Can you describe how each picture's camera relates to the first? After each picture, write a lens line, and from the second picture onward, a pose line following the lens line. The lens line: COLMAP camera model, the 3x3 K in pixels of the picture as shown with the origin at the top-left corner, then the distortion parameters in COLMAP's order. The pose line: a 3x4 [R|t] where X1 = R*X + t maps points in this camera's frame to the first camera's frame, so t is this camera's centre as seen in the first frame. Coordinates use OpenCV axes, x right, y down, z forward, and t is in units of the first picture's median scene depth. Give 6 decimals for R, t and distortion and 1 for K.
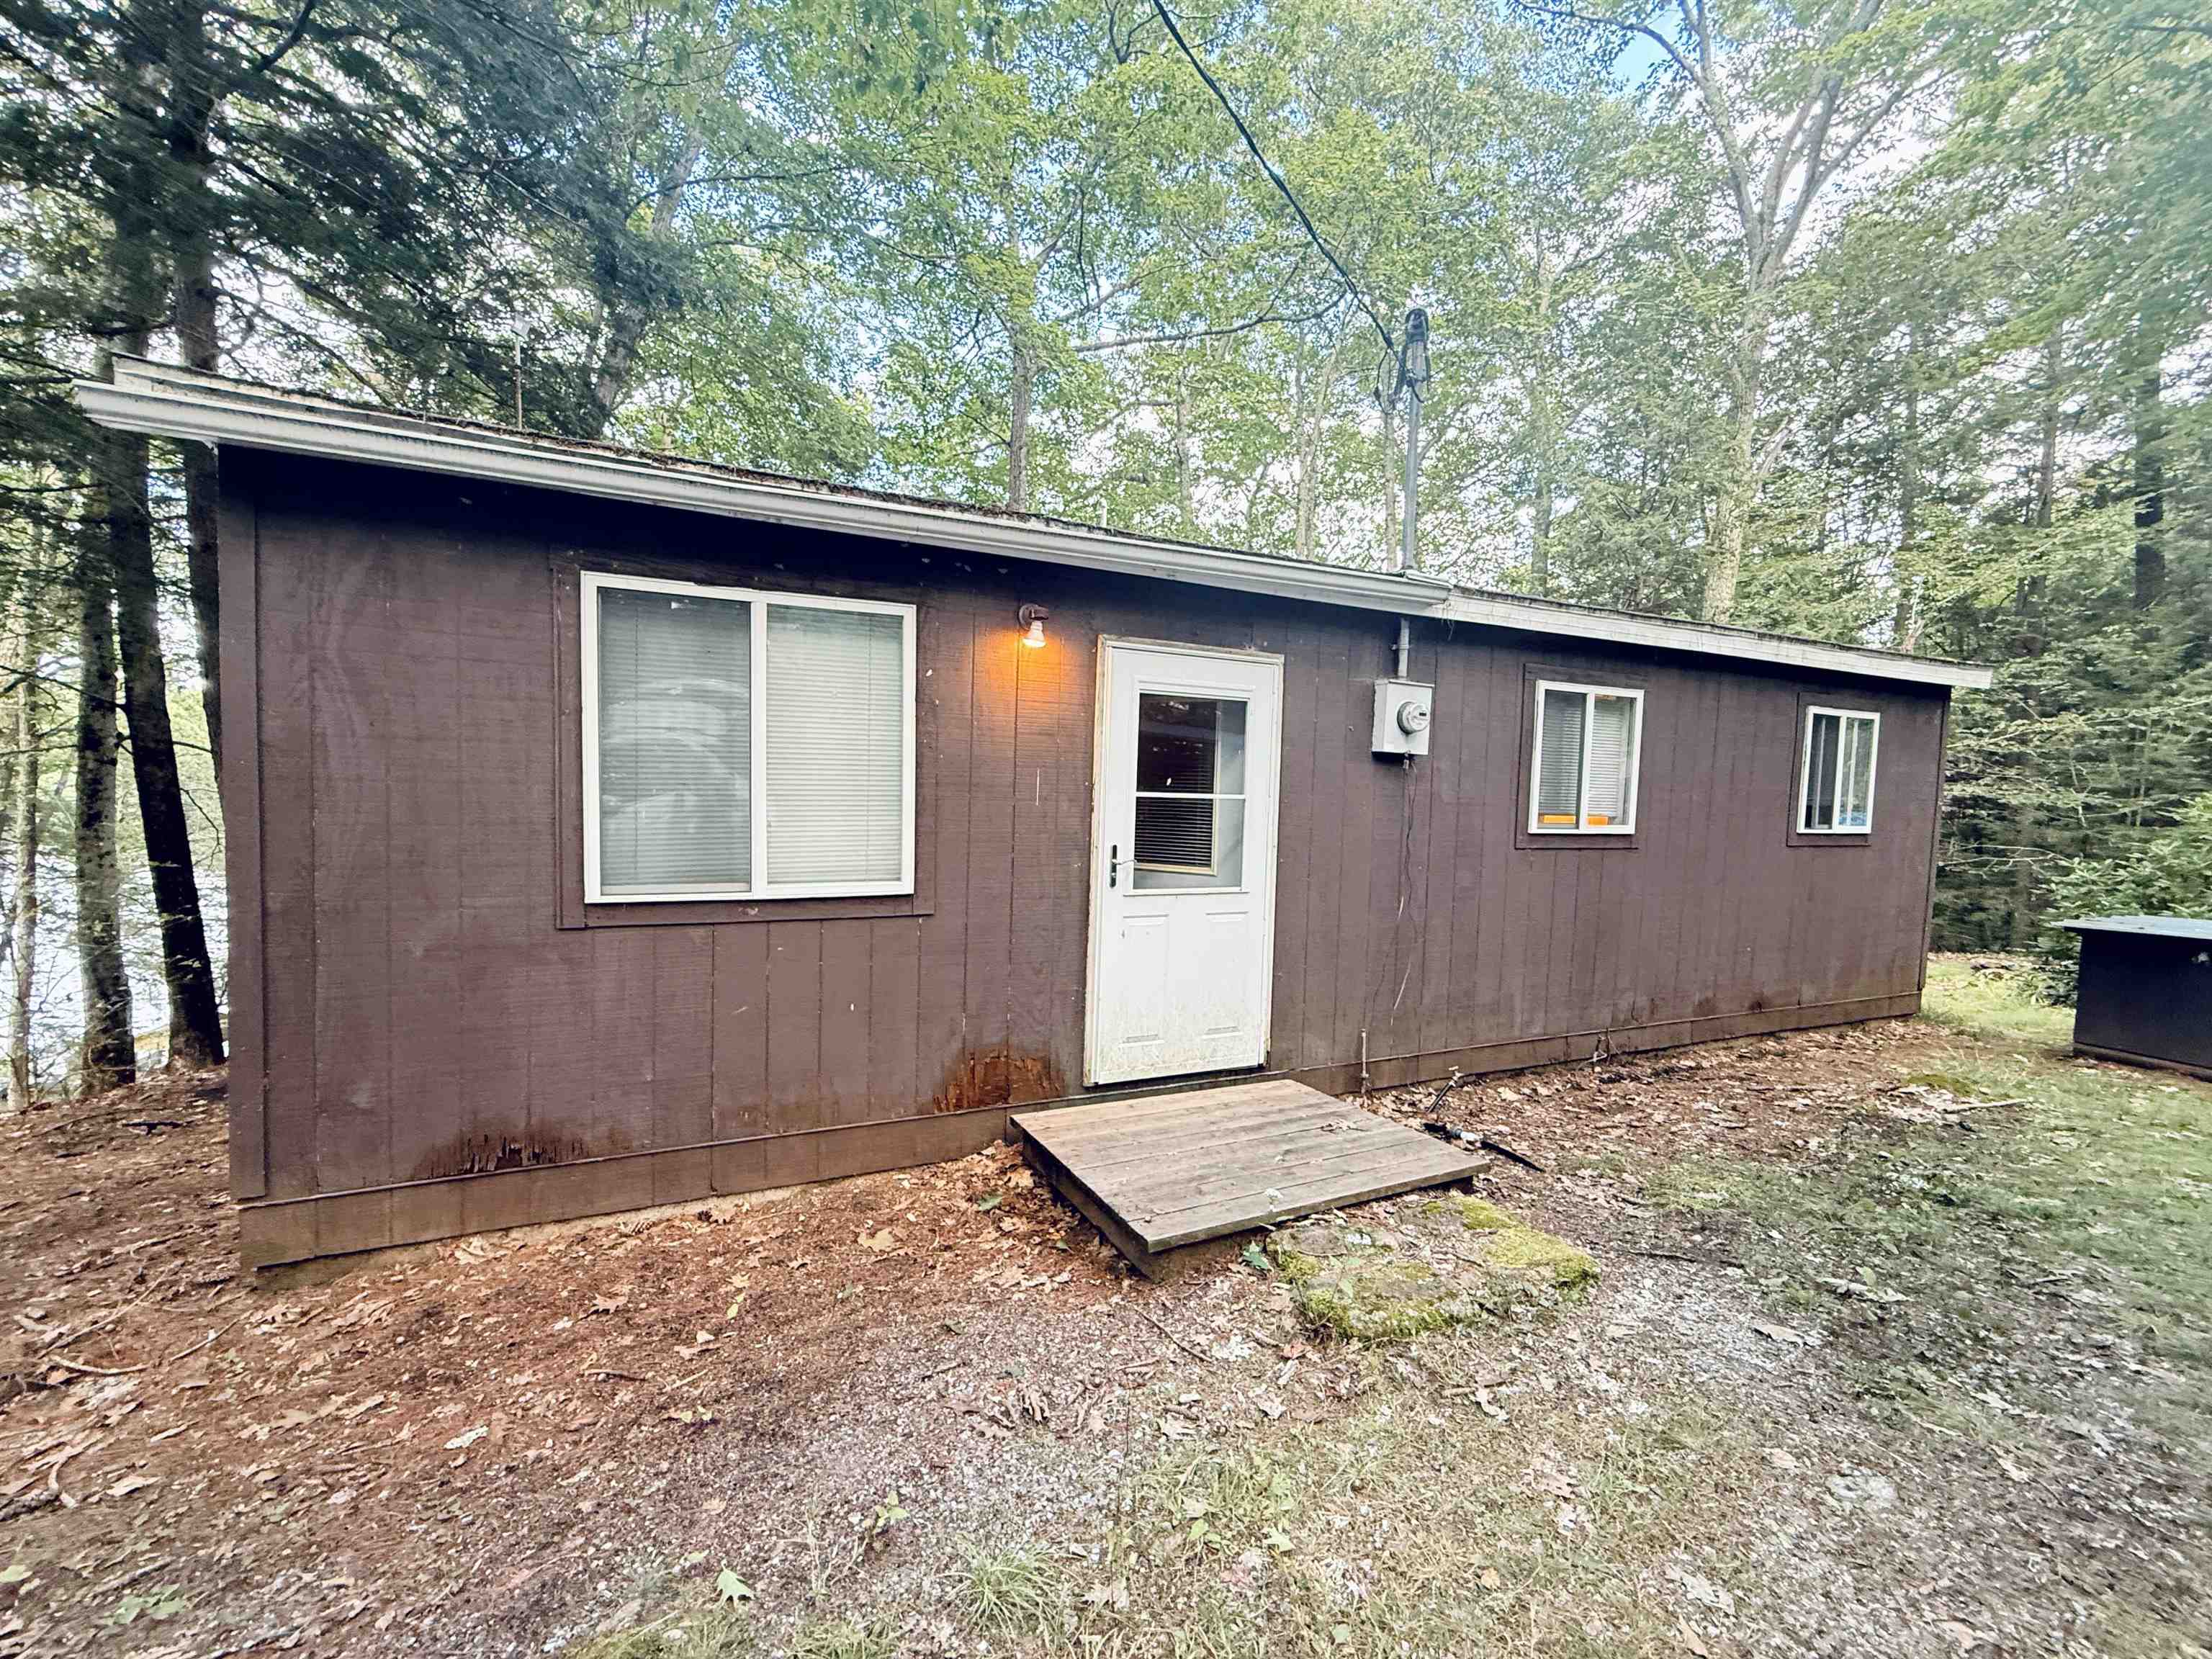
lens RADIAL K [[888.6, 0, 1117.9], [0, 888.6, 826.6], [0, 0, 1]] dist [0.000221, 0.000123]
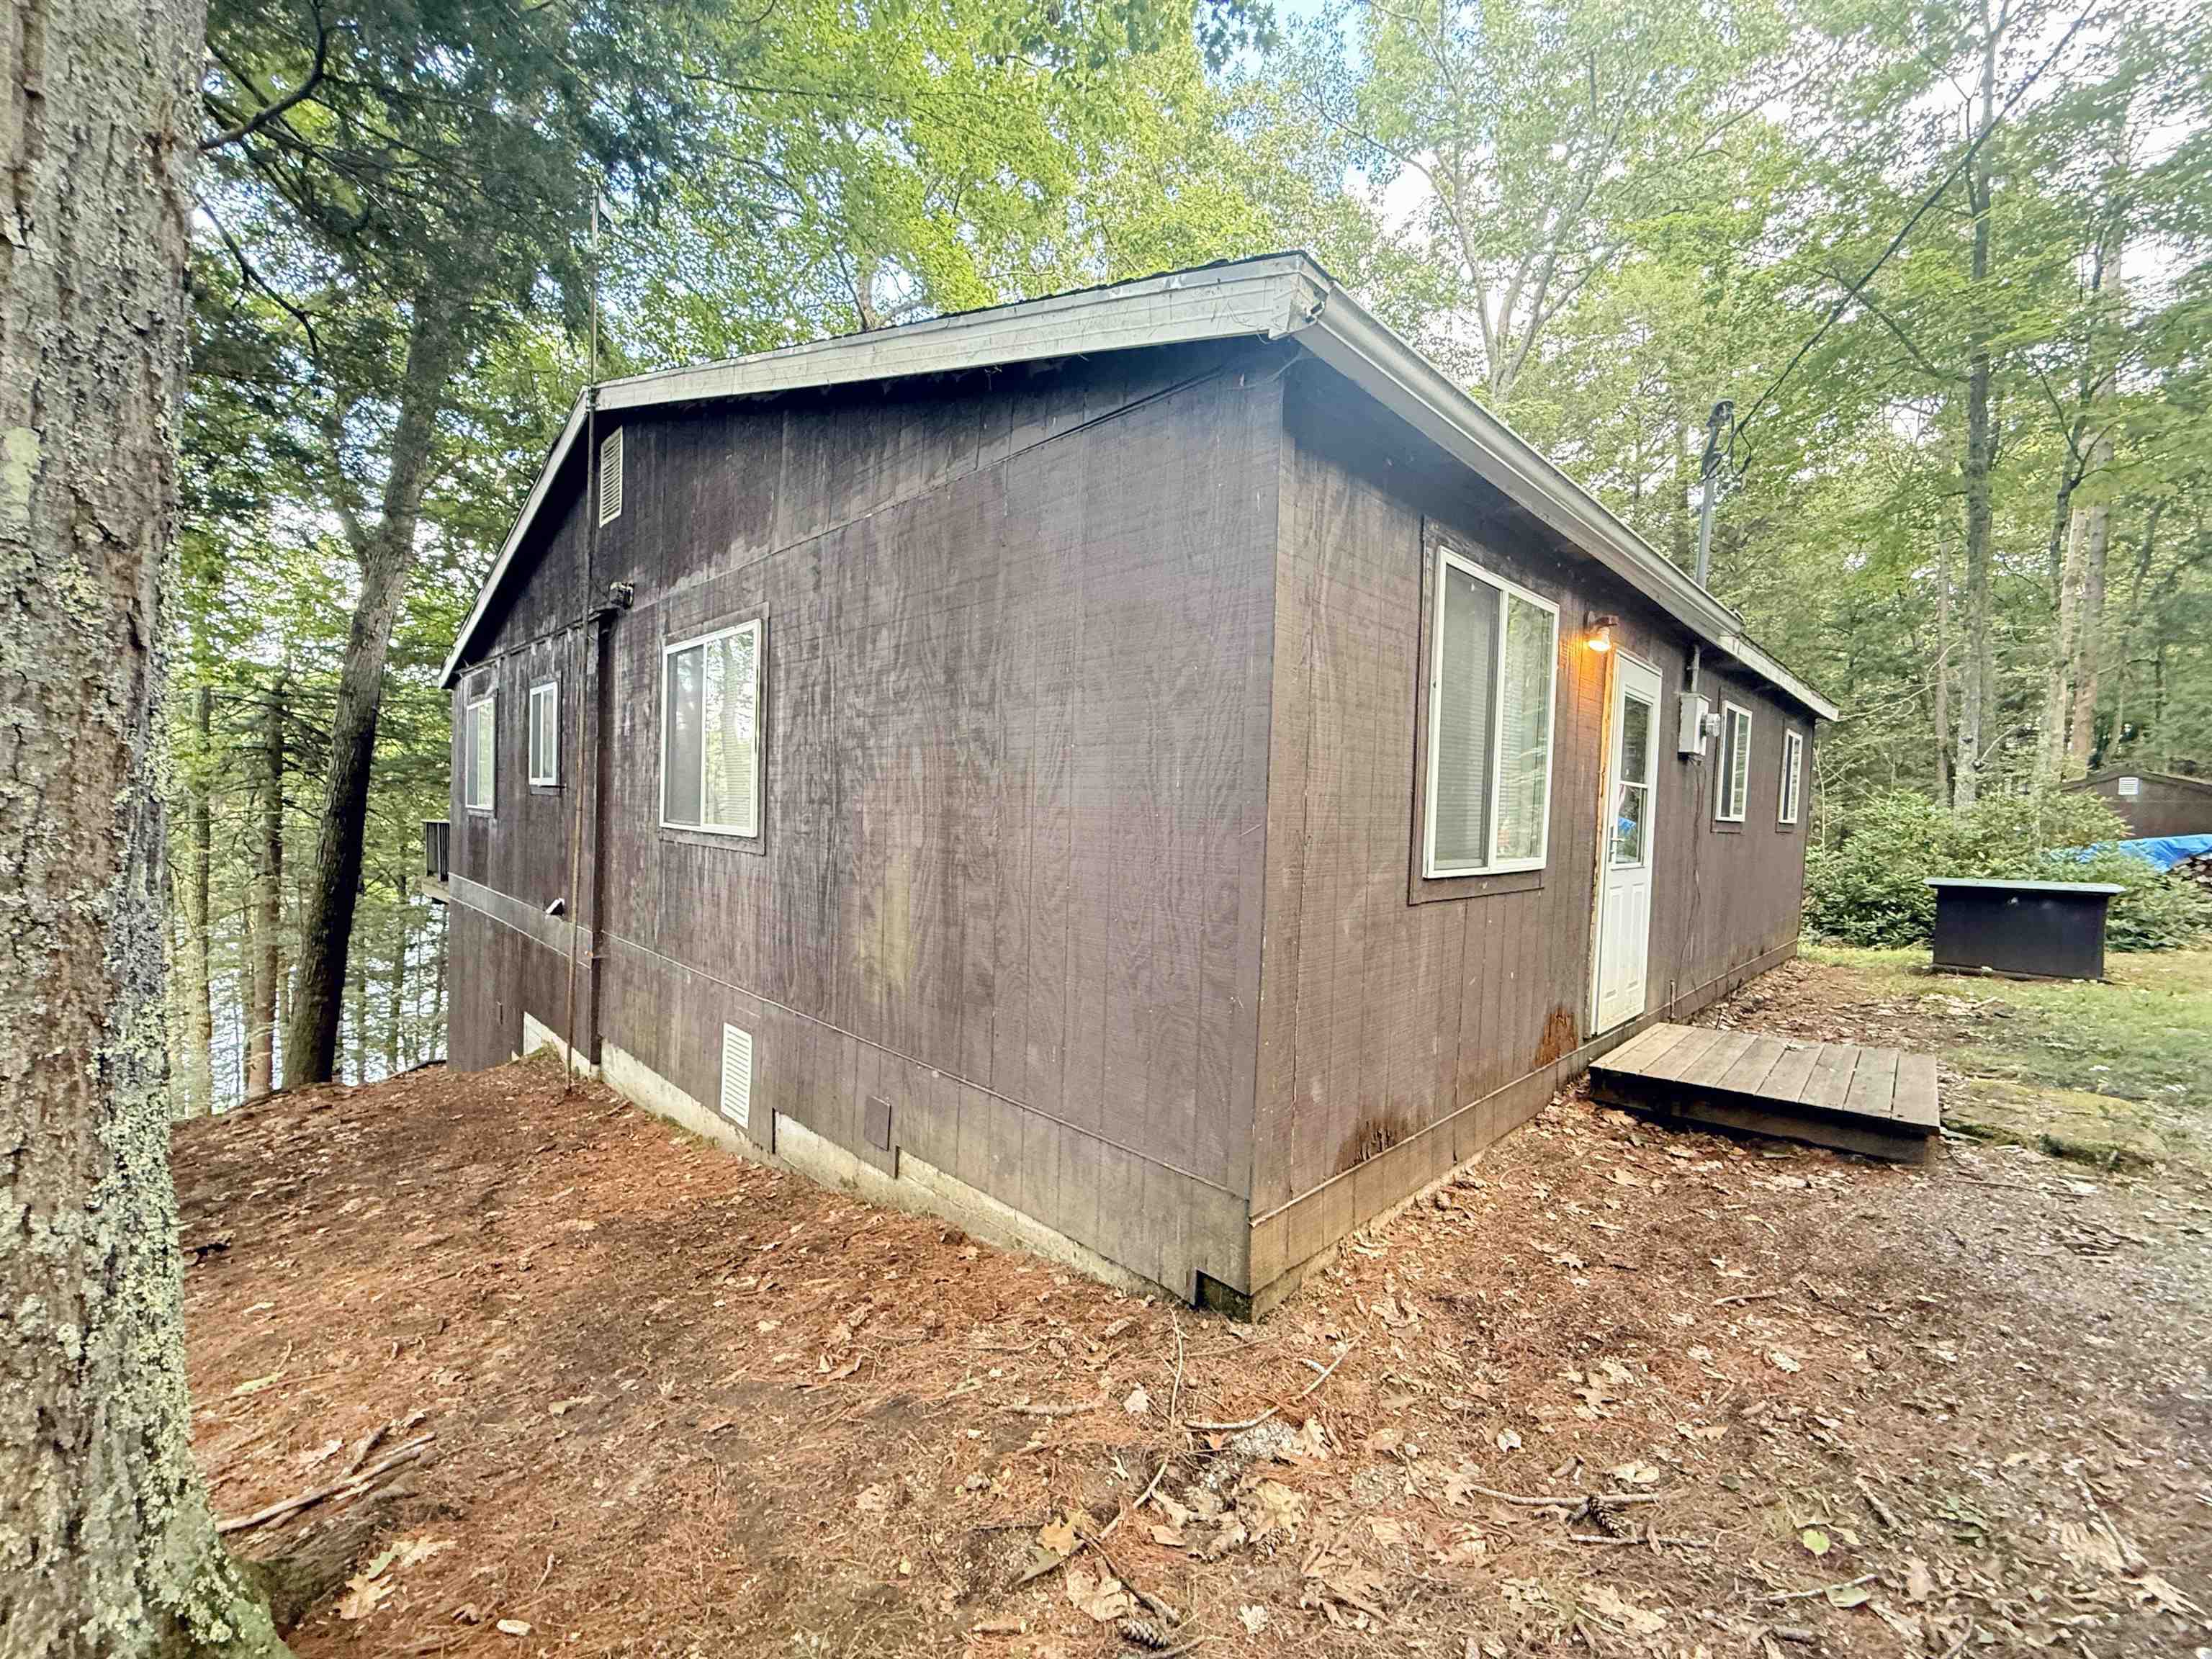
lens RADIAL K [[888.6, 0, 1106.3], [0, 888.6, 822.1], [0, 0, 1]] dist [0.000221, 0.000123]
pose [[0.934849, -0.001751, 0.355042, -1.212699], [0.006882, 0.999889, -0.013188, 0.032163], [-0.354979, 0.014772, 0.934757, 0.183604]]
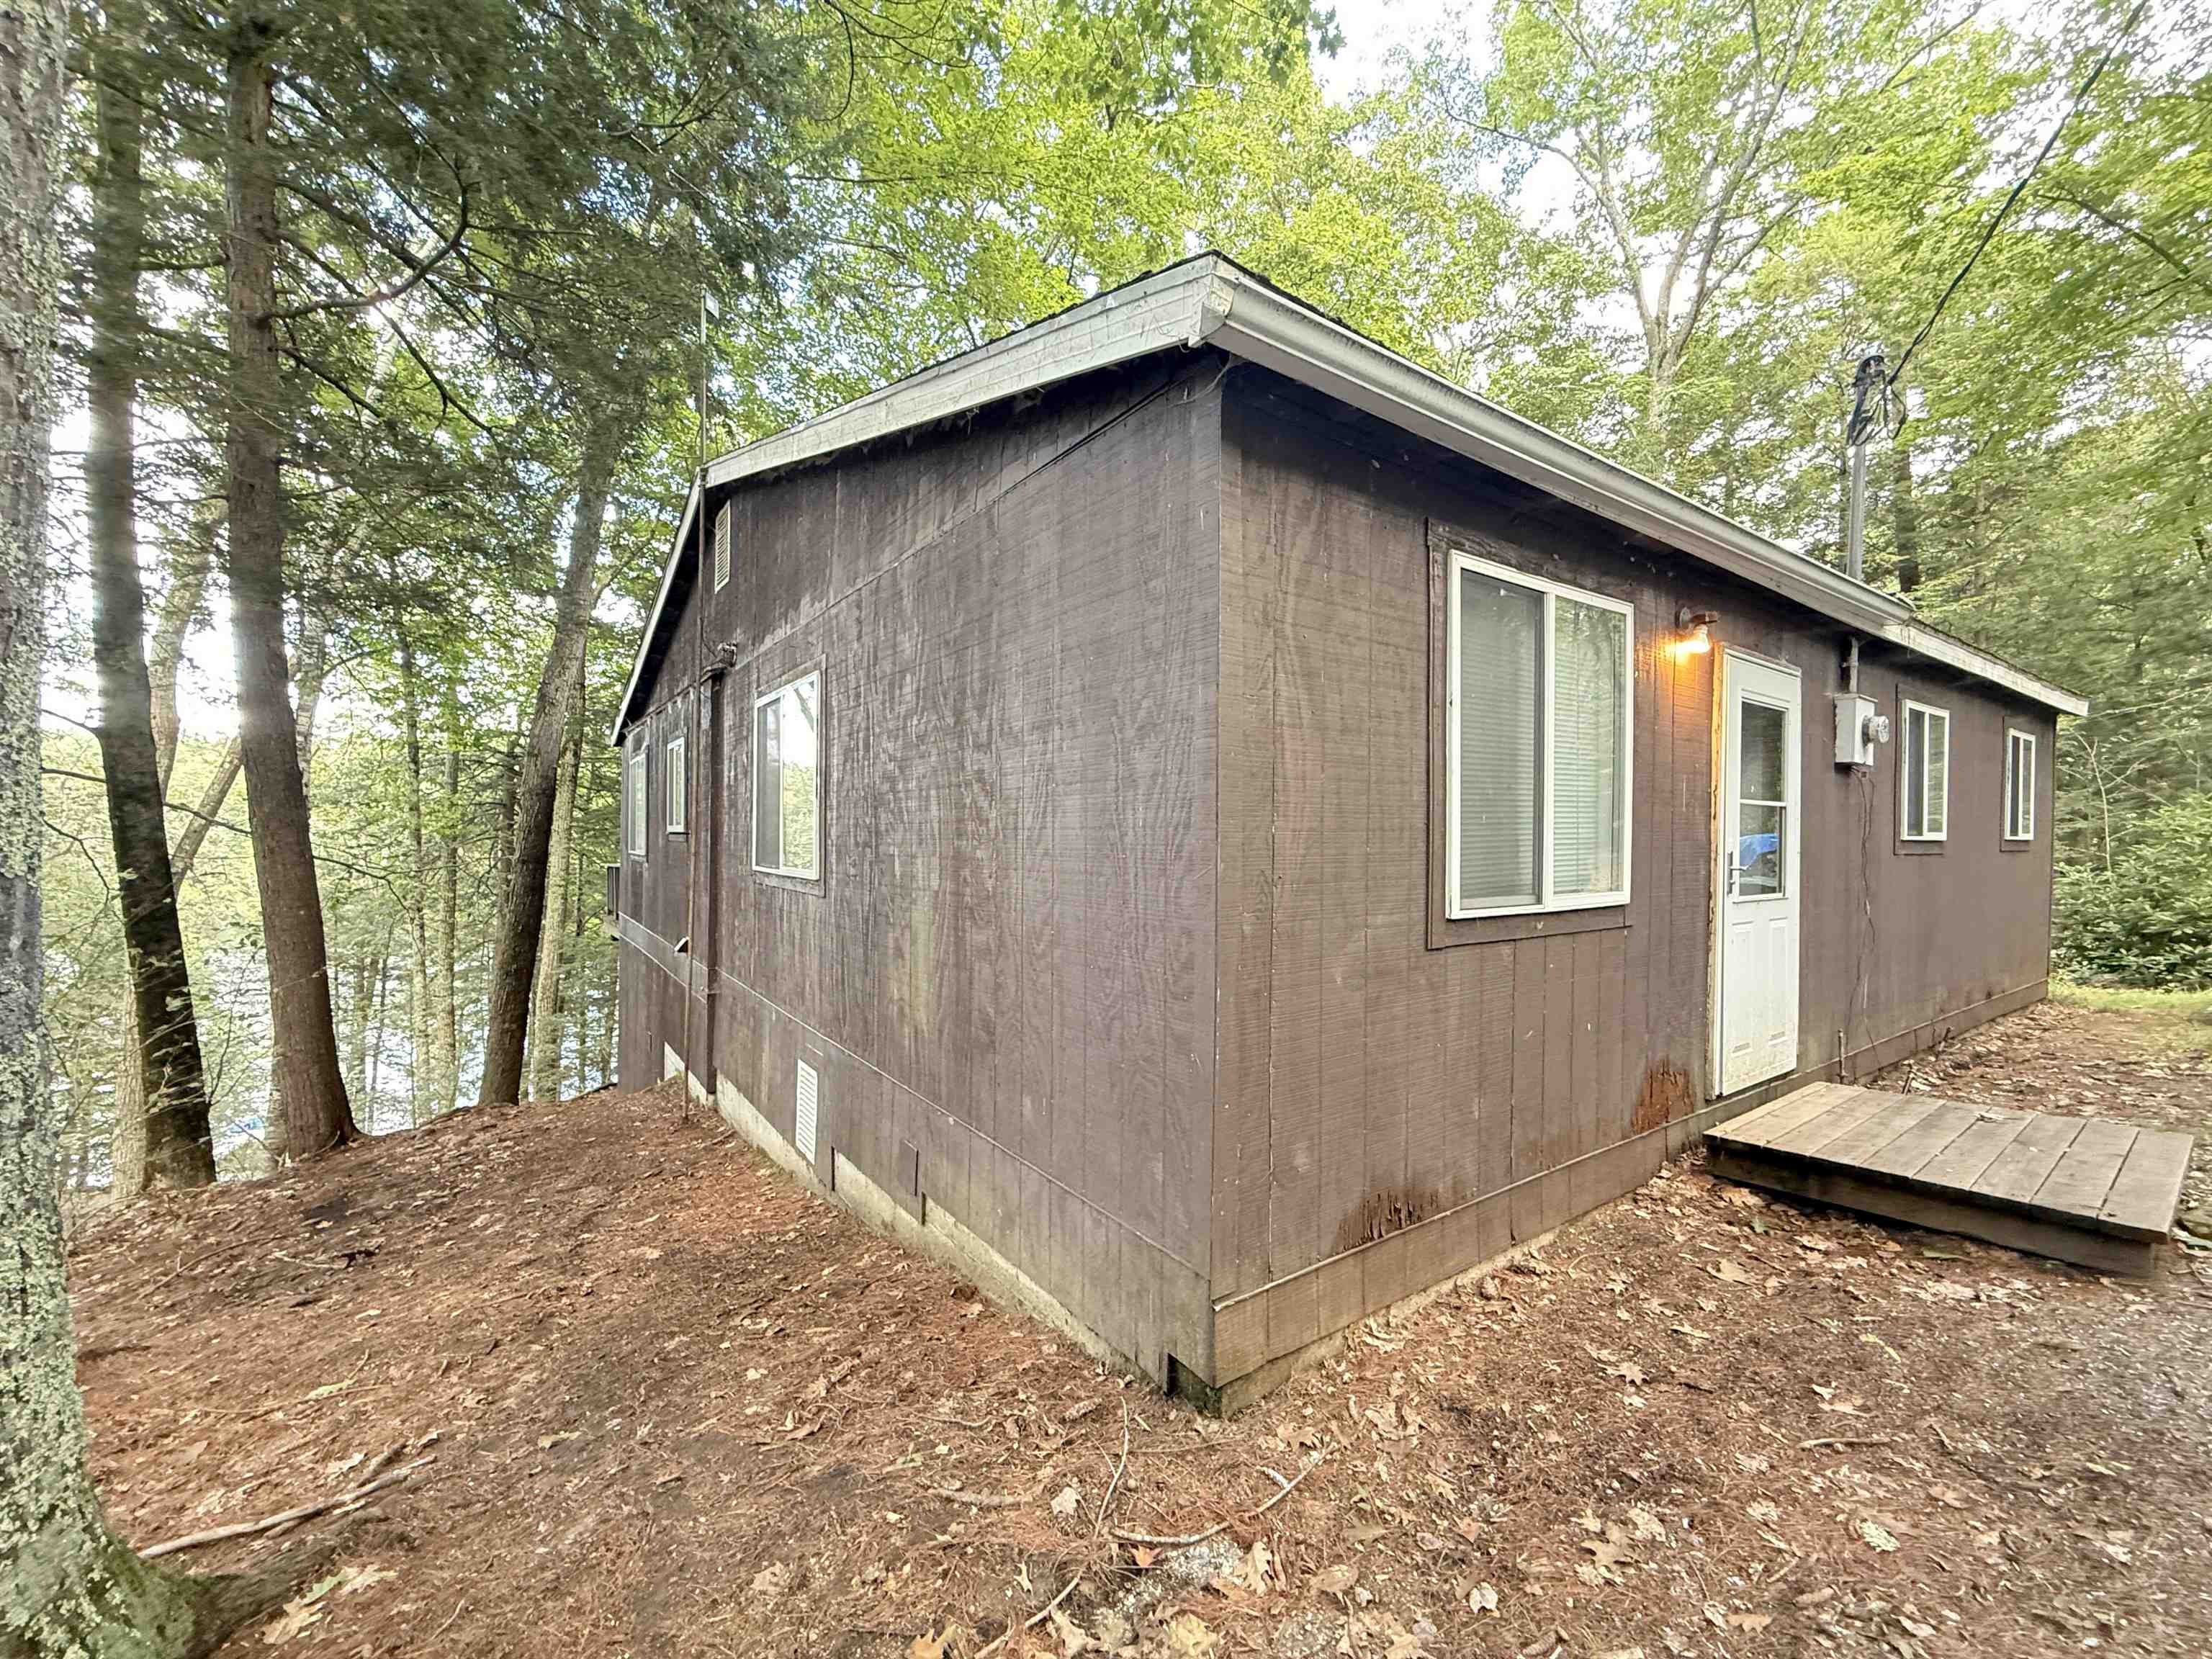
lens RADIAL K [[888.6, 0, 1104.4], [0, 888.6, 823.3], [0, 0, 1]] dist [0.000221, 0.000123]
pose [[0.982833, -0.015834, 0.183819, -1.035411], [0.025161, 0.998505, -0.048518, 0.023609], [-0.182776, 0.052310, 0.981762, 0.175753]]
